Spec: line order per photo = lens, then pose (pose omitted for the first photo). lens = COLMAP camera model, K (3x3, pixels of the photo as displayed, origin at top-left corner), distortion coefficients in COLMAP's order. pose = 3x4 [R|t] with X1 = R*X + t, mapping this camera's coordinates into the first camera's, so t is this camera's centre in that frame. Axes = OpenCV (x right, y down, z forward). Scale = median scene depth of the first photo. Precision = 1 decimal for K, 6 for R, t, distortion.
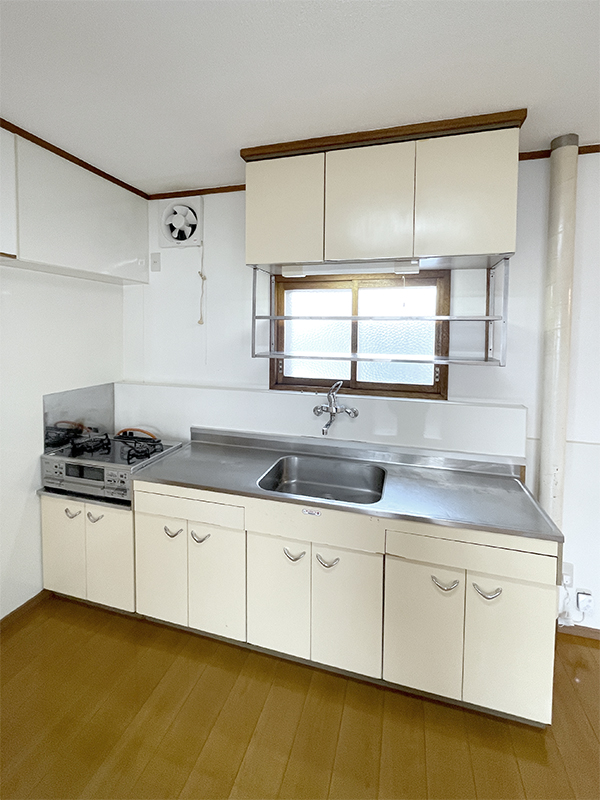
lens RADIAL K [[356.7, 0, 302.1], [0, 356.7, 343.0], [0, 0, 1]] dist [0.000359, -0.000011]
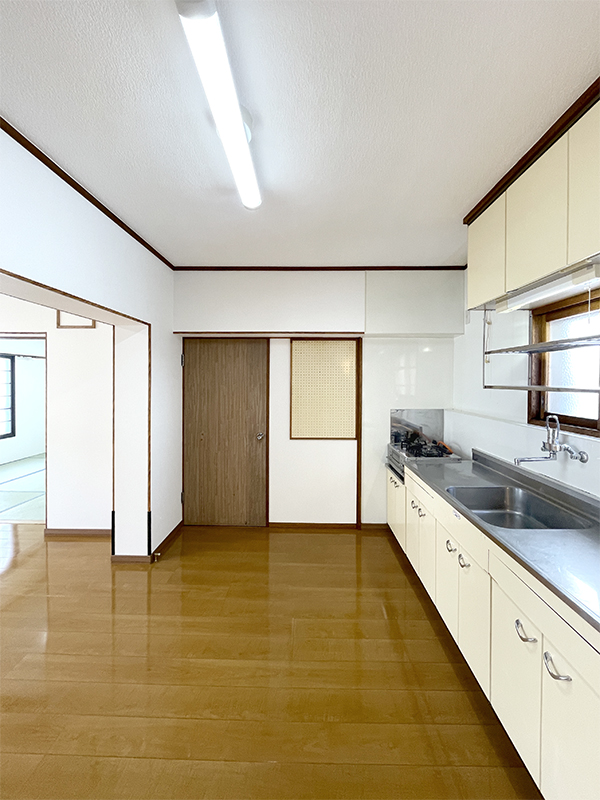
lens RADIAL K [[338.2, 0, 297.4], [0, 338.2, 379.7], [0, 0, 1]] dist [-0.000711, -0.000157]
pose [[0.253794, -0.012834, -0.967173, 0.747783], [-0.028080, 0.999393, -0.020630, 0.050970], [0.966851, 0.032394, 0.253280, 0.149945]]
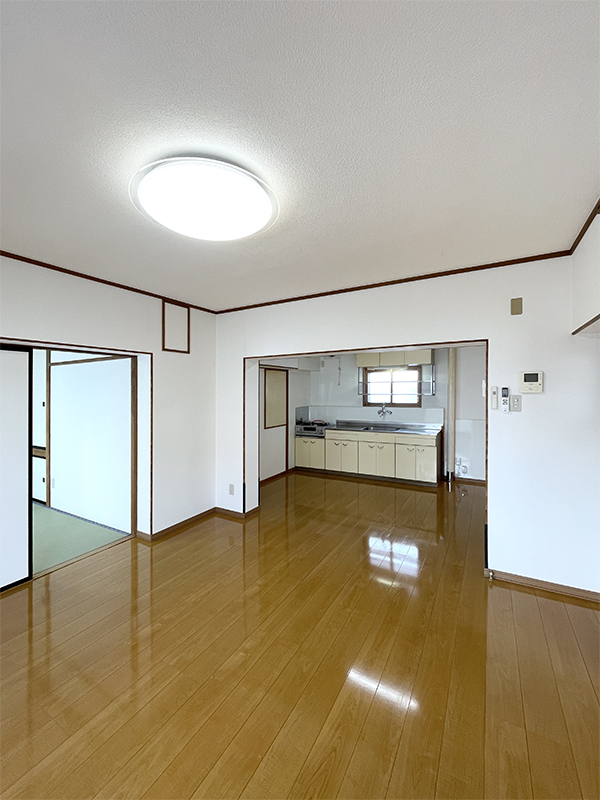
lens RADIAL K [[328.7, 0, 303.3], [0, 328.7, 386.4], [0, 0, 1]] dist [-0.001080, -0.000360]
pose [[0.971917, -0.023155, -0.234182, 0.078831], [0.013734, 0.999032, -0.041780, 0.078867], [0.234923, 0.037390, 0.971295, -1.977398]]
